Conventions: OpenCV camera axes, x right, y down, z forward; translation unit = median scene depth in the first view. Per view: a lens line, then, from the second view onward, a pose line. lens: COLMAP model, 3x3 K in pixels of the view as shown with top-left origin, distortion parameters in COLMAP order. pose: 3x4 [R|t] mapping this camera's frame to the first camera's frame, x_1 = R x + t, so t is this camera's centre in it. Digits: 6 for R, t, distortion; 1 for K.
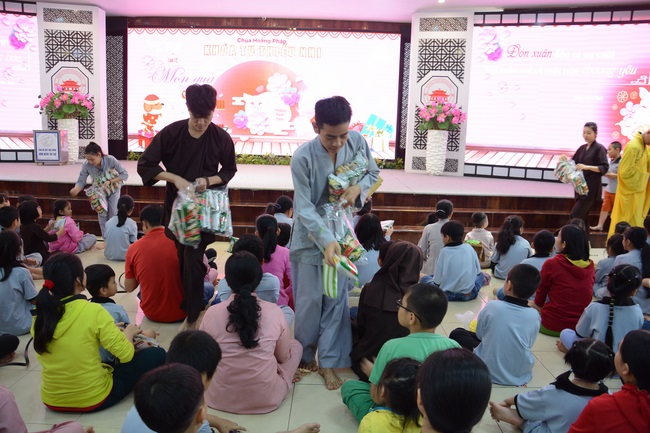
lens RADIAL K [[504.9, 0, 325.0], [0, 504.9, 216.5], [0, 0, 1]] dist [-0.161704, 0.129441]
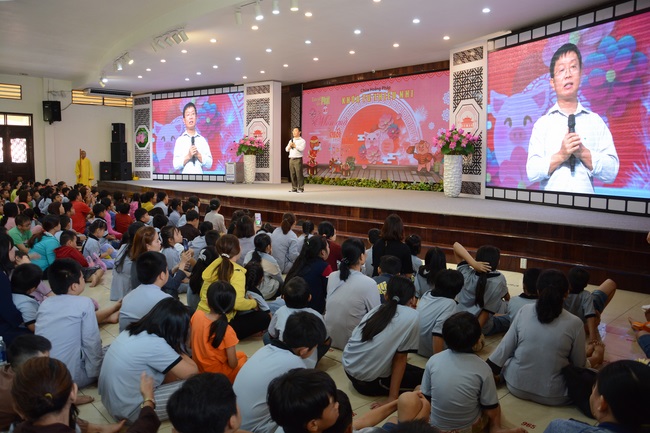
lens RADIAL K [[504.9, 0, 325.0], [0, 504.9, 216.5], [0, 0, 1]] dist [-0.161704, 0.129441]
pose [[0.697009, 0.049673, -0.715339, 0.788292], [-0.099794, 0.994609, -0.028171, 0.016390], [0.710084, 0.091022, 0.698209, 0.062303]]
